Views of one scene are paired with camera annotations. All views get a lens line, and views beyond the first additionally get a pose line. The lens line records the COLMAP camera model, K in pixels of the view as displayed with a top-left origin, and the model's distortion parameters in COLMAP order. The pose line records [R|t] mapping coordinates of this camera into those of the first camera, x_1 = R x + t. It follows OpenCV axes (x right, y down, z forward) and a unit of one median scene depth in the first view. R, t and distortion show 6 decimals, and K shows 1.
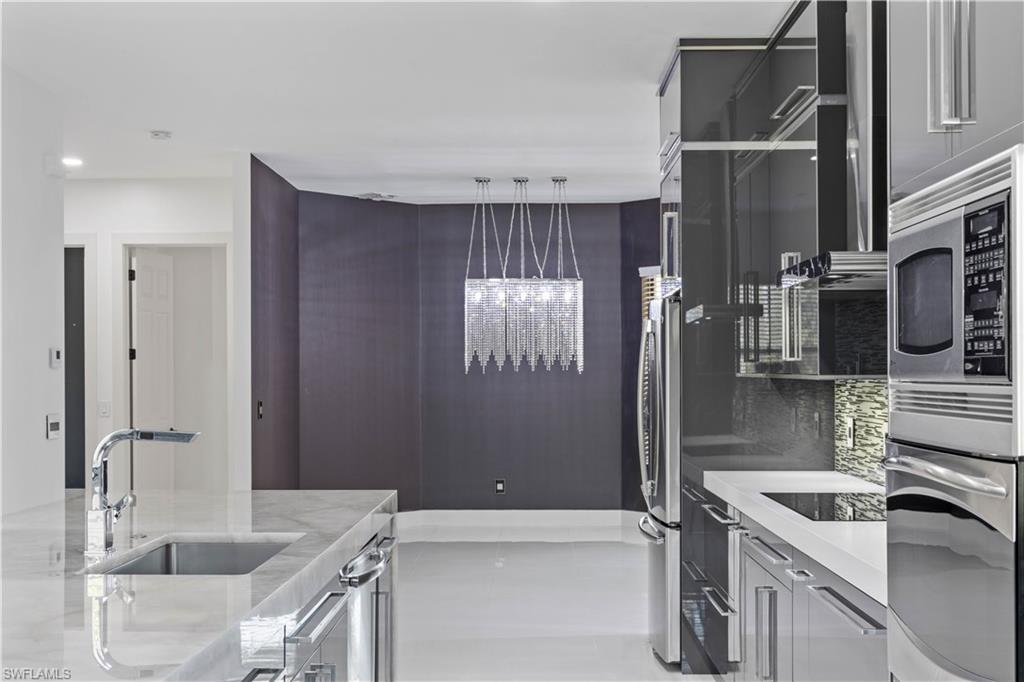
lens RADIAL K [[1281.6, 0, 510.3], [0, 1281.6, 346.7], [0, 0, 1]] dist [0.024842, 0.000000]
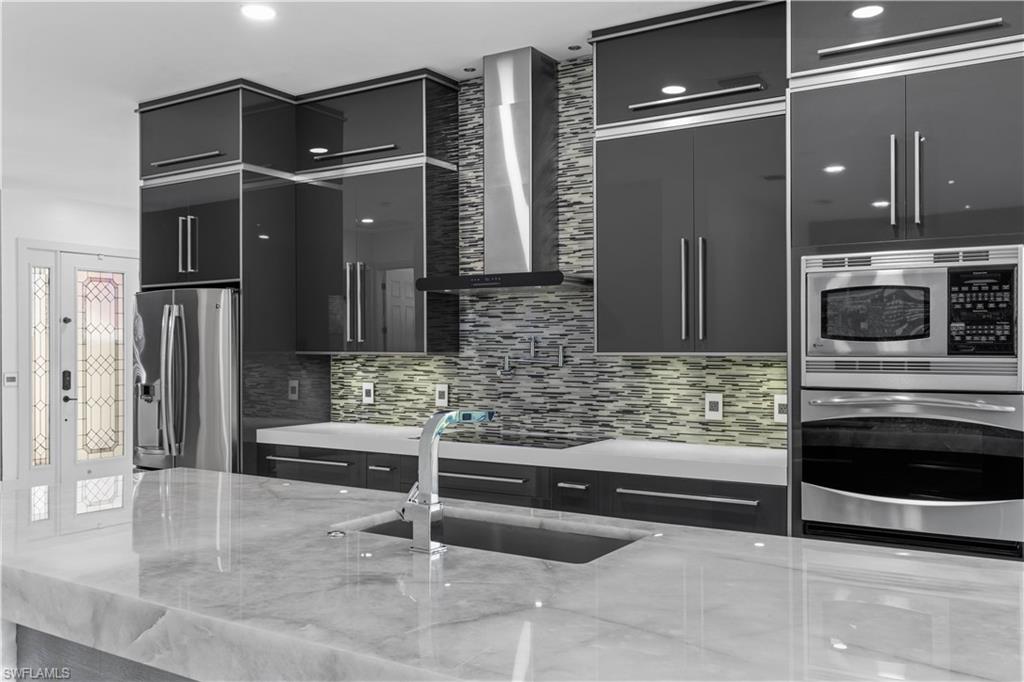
lens RADIAL K [[874.2, 0, 513.9], [0, 874.2, 344.2], [0, 0, 1]] dist [0.007142, -0.000056]
pose [[0.509173, 0.001024, 0.860663, -0.379217], [-0.016428, 0.999829, 0.008529, 0.002260], [-0.860507, -0.018481, 0.509103, 0.300357]]
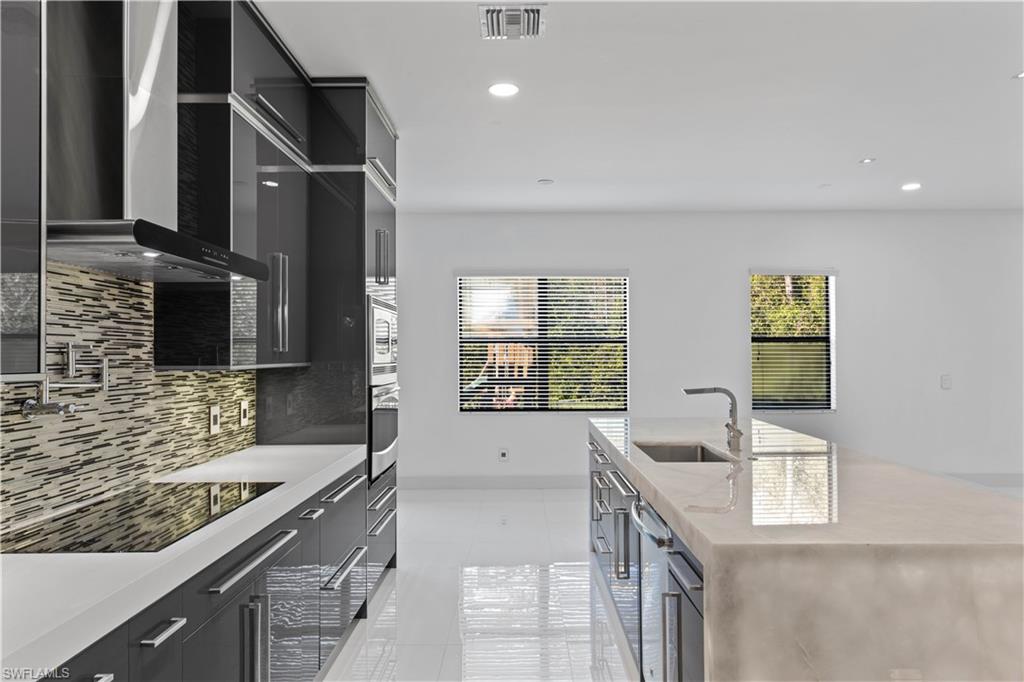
lens RADIAL K [[660.2, 0, 514.5], [0, 660.2, 344.9], [0, 0, 1]] dist [0.000070, -0.000055]
pose [[-0.999889, 0.004985, -0.014036, 0.012248], [0.005498, 0.999310, -0.036744, 0.014979], [0.013843, -0.036817, -0.999226, 0.929692]]
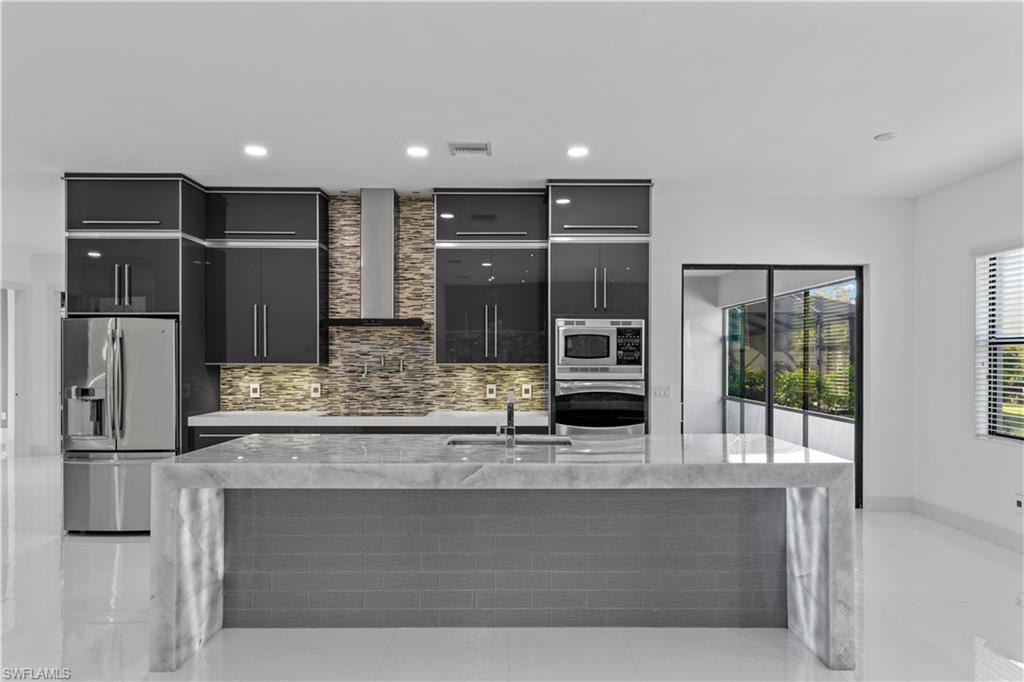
lens RADIAL K [[648.7, 0, 526.3], [0, 648.7, 358.4], [0, 0, 1]] dist [0.021318, 0.000215]
pose [[-0.040024, -0.003422, 0.999193, -0.656268], [-0.023118, 0.999730, 0.002497, 0.000966], [-0.998931, -0.023000, -0.040092, 0.475409]]
